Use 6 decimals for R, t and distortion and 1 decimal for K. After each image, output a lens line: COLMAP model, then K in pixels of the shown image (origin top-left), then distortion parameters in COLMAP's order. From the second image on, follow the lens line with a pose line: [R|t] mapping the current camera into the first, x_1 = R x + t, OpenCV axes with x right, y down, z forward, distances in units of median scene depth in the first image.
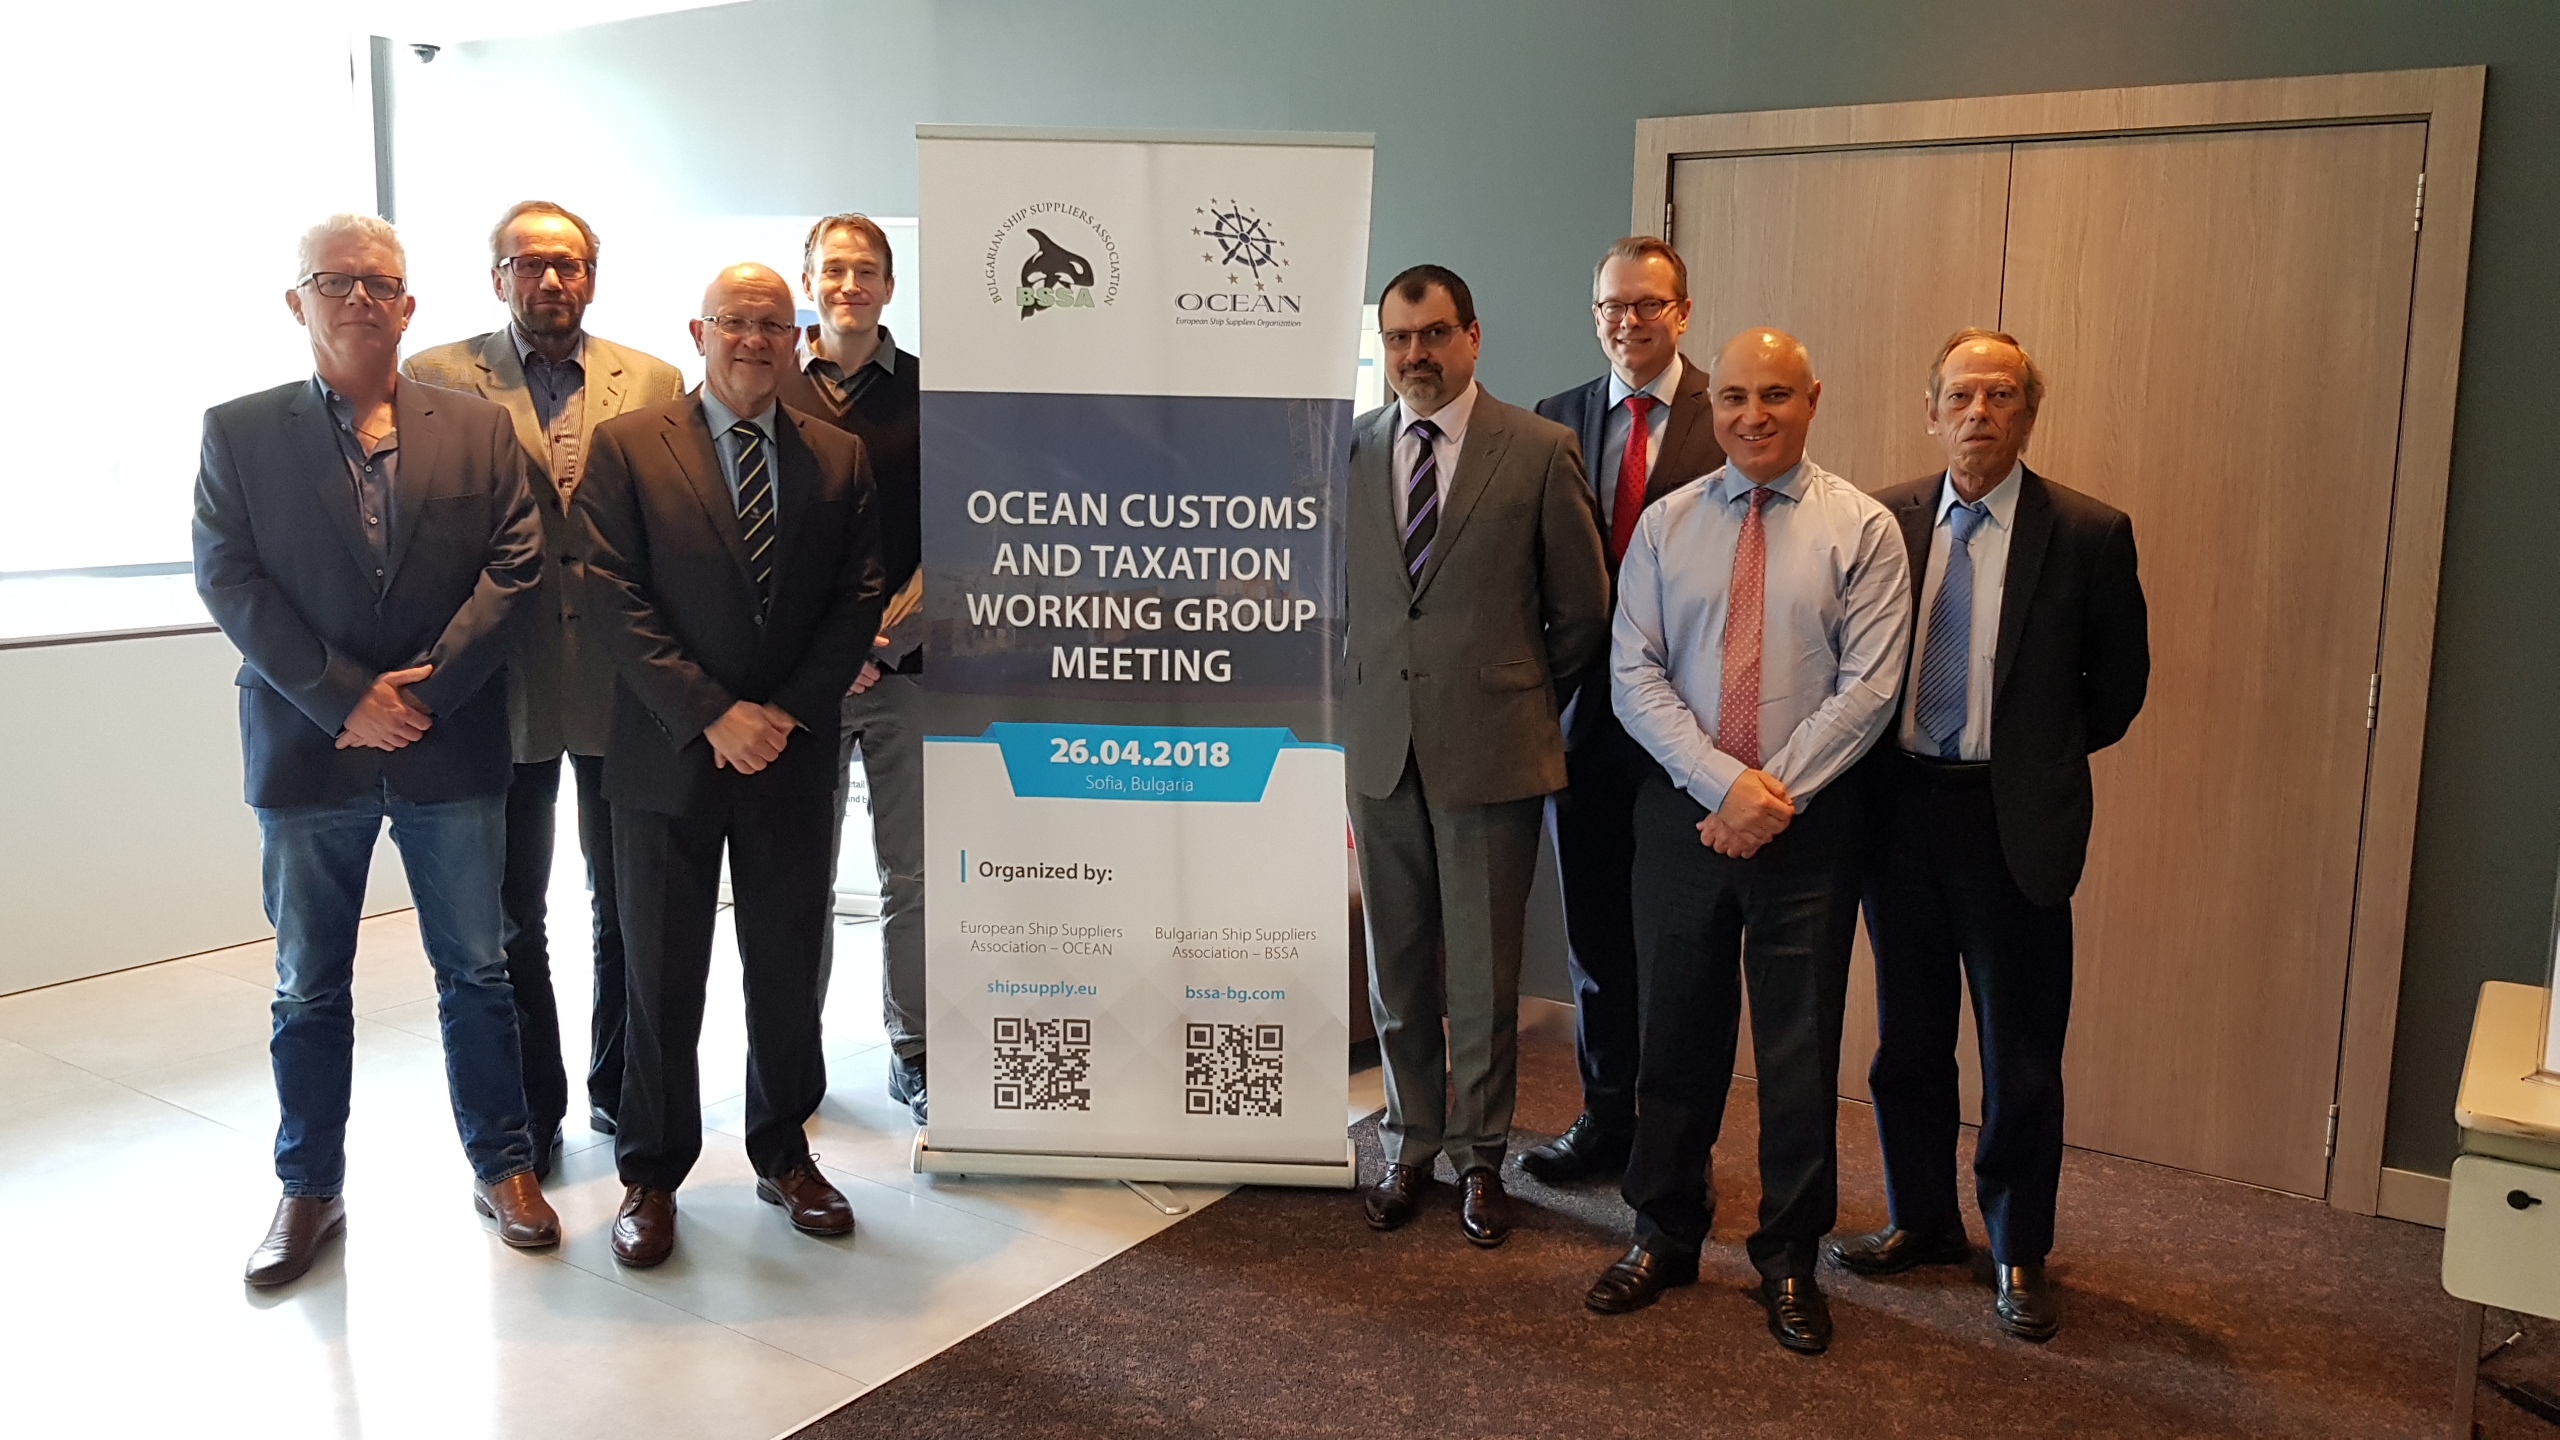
lens RADIAL K [[2029.5, 0, 1252.5], [0, 2029.5, 607.9], [0, 0, 1]] dist [0.006344, 0.013777]
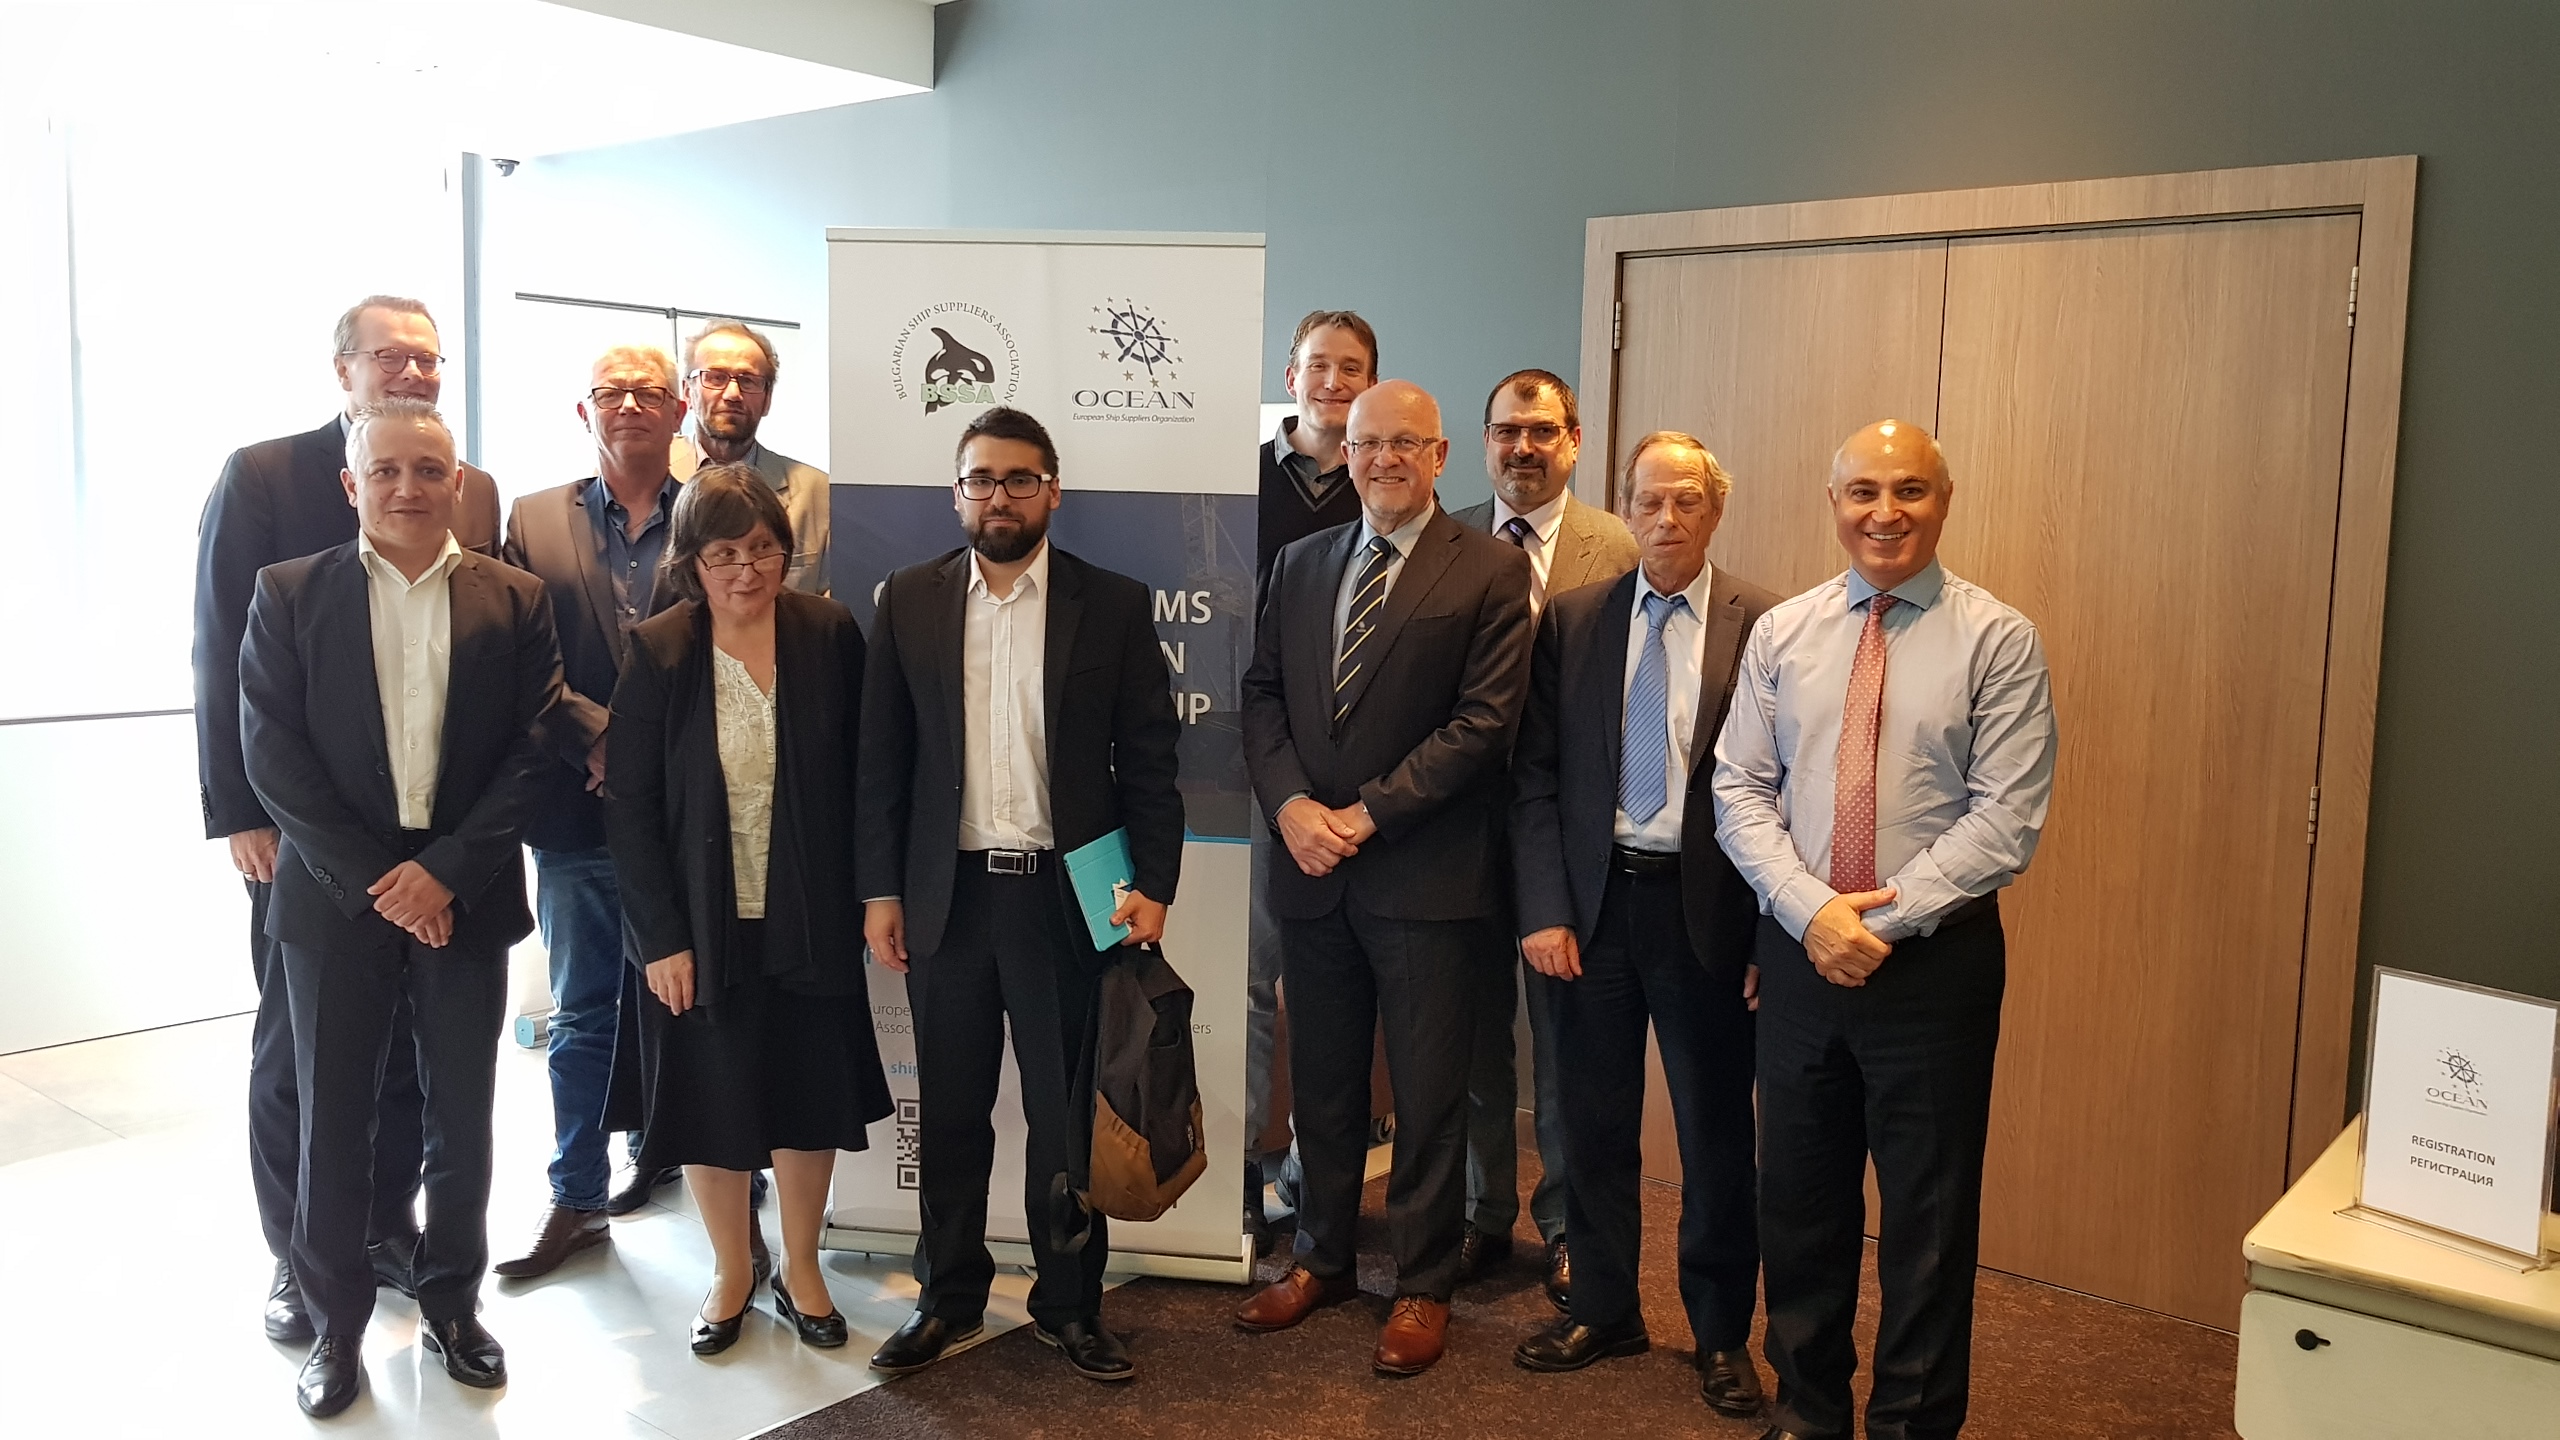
lens RADIAL K [[2029.5, 0, 1288.3], [0, 2029.5, 637.8], [0, 0, 1]] dist [0.006344, 0.013777]
pose [[0.994815, 0.012580, -0.100924, 0.167628], [-0.016183, 0.999258, -0.034961, 0.003465], [0.100409, 0.036413, 0.994280, -0.000306]]
